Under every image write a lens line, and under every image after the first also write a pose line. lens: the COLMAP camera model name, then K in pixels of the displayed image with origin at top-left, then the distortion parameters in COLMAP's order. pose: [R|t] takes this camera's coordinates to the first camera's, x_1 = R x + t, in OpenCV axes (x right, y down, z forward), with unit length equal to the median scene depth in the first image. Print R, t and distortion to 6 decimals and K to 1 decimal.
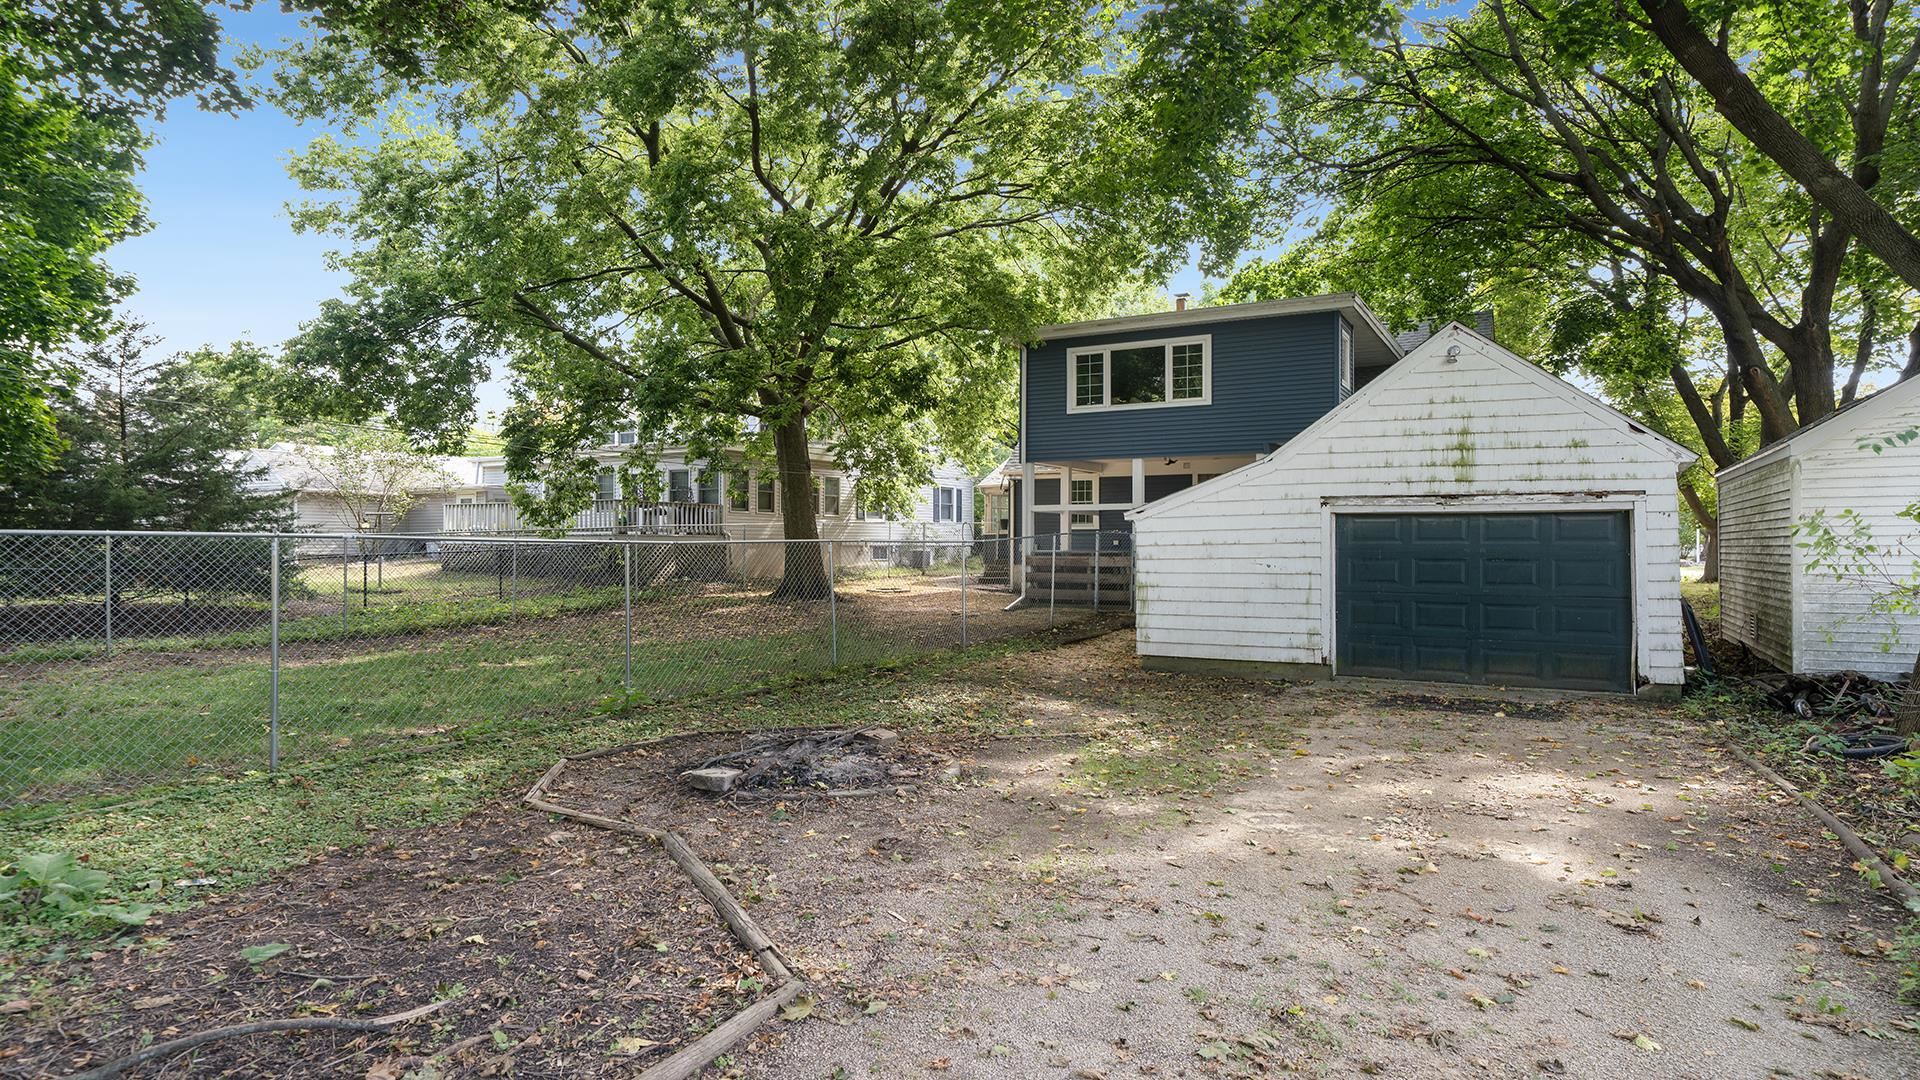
lens RADIAL K [[1065.0, 0, 964.1], [0, 1065.0, 541.6], [0, 0, 1]] dist [-0.001926, 0.000355]
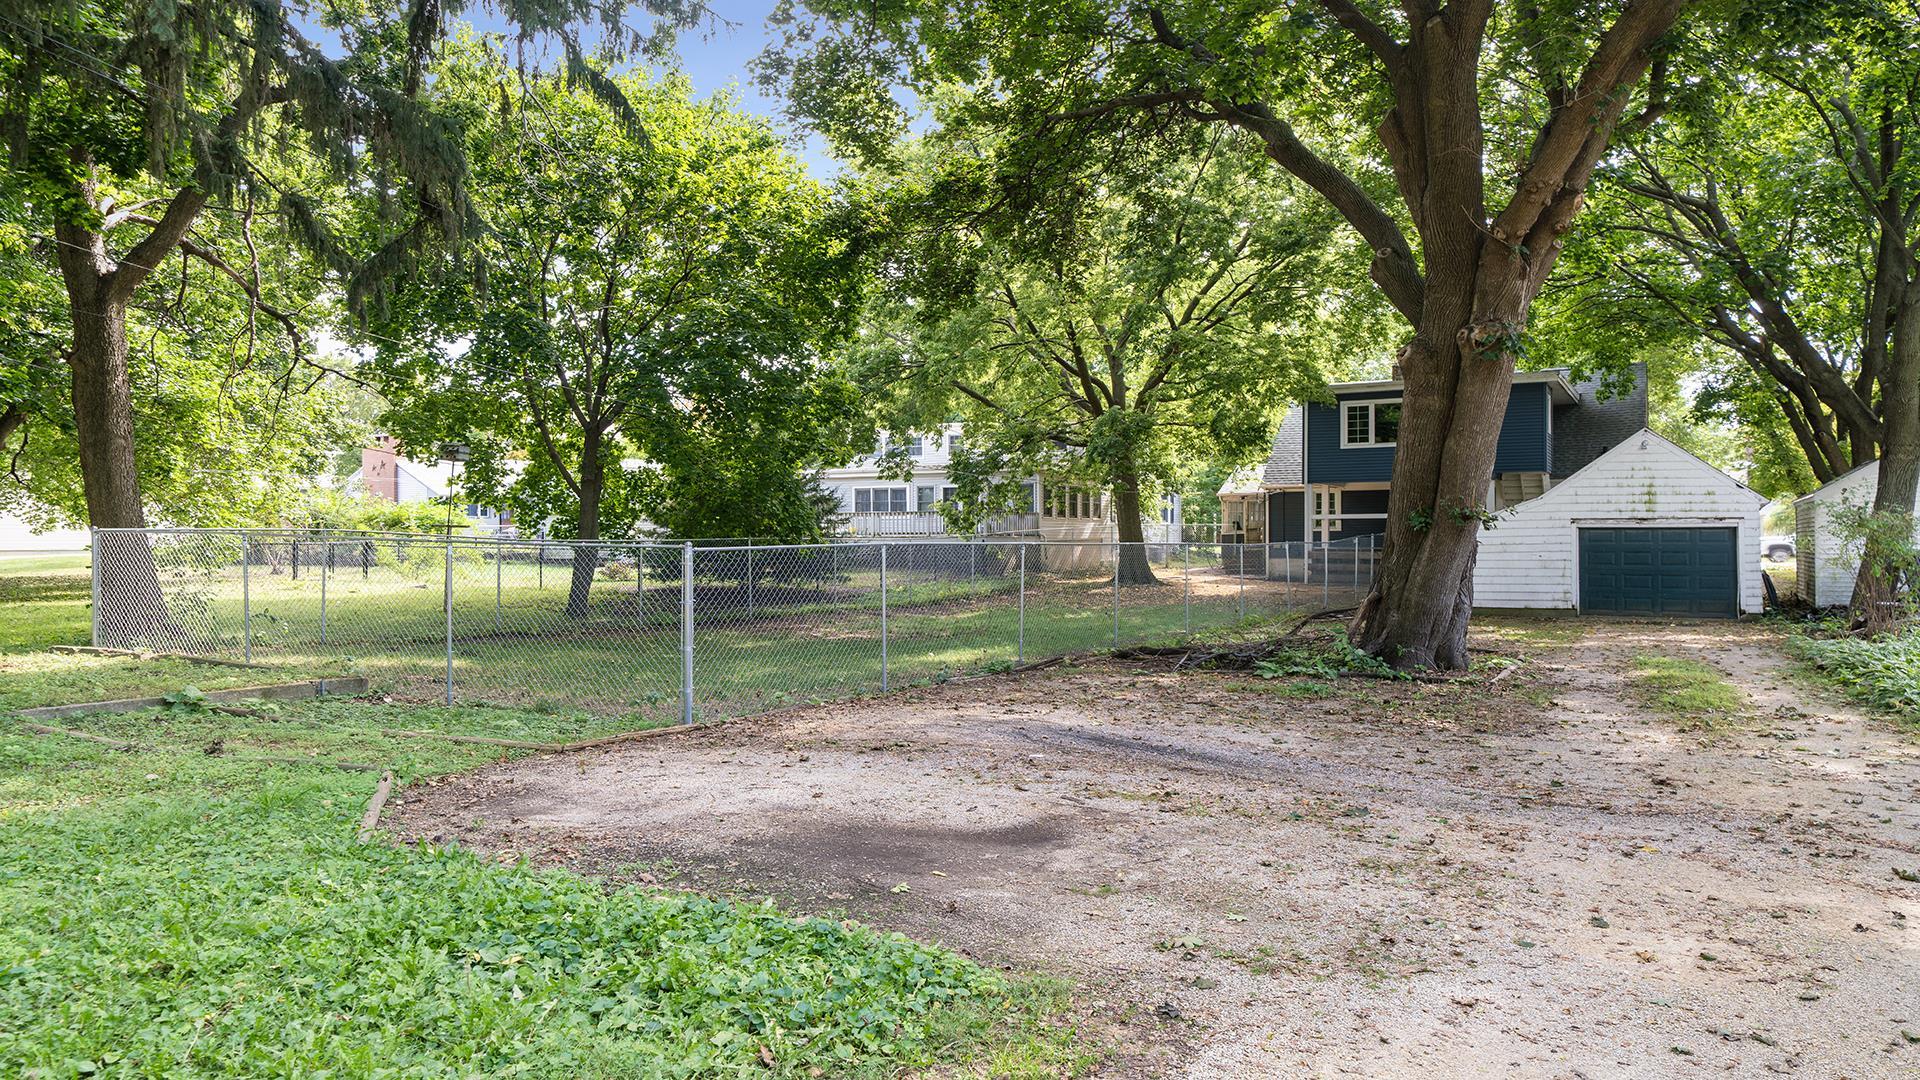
lens RADIAL K [[1313.6, 0, 956.1], [0, 1313.6, 538.5], [0, 0, 1]] dist [0.003780, -0.001317]
pose [[0.999999, -0.001266, -0.000980, -0.437977], [0.001267, 0.999999, 0.000695, -0.006231], [0.000979, -0.000697, 0.999999, -0.770082]]
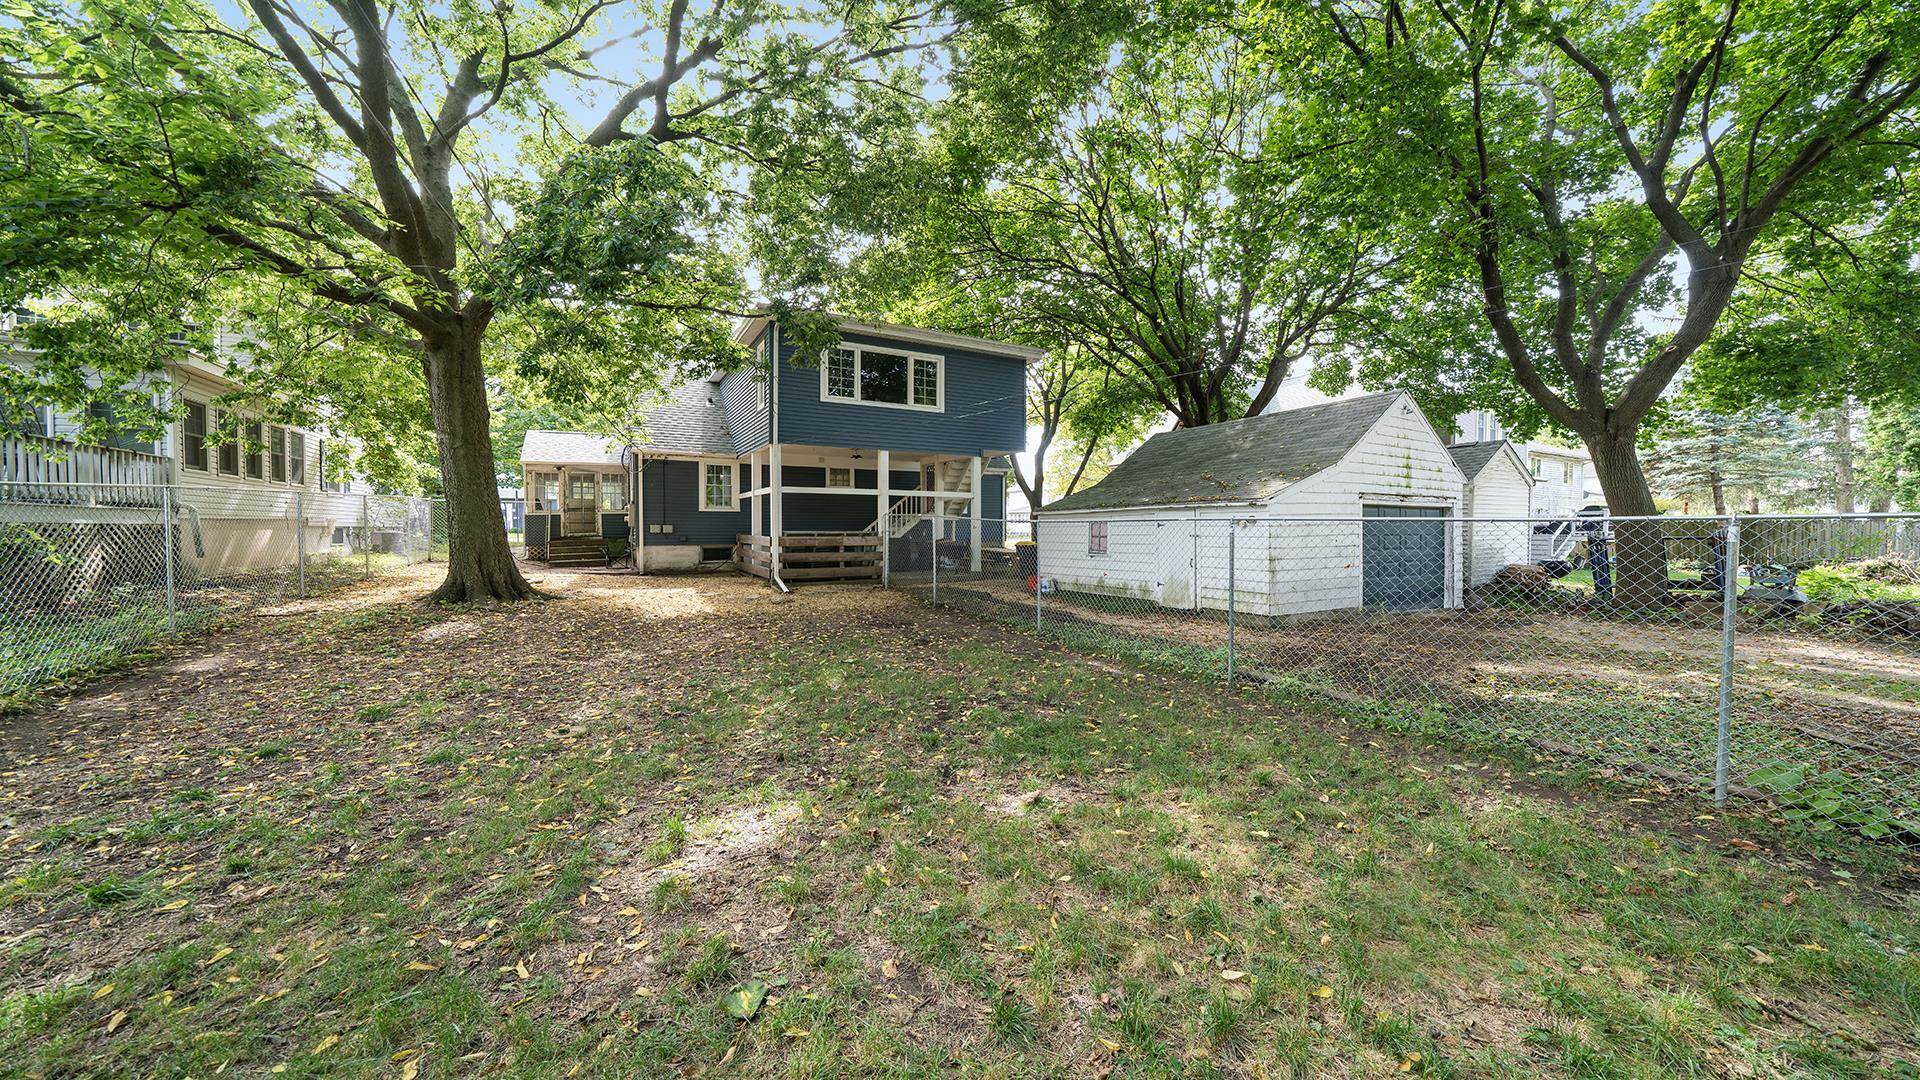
lens RADIAL K [[659.1, 0, 962.0], [0, 659.1, 533.9], [0, 0, 1]] dist [0.002751, 0.000085]
pose [[0.523571, -0.005665, 0.851963, -0.418661], [-0.003954, 0.999951, 0.009079, 0.004358], [-0.851973, -0.008122, 0.523523, 0.592936]]
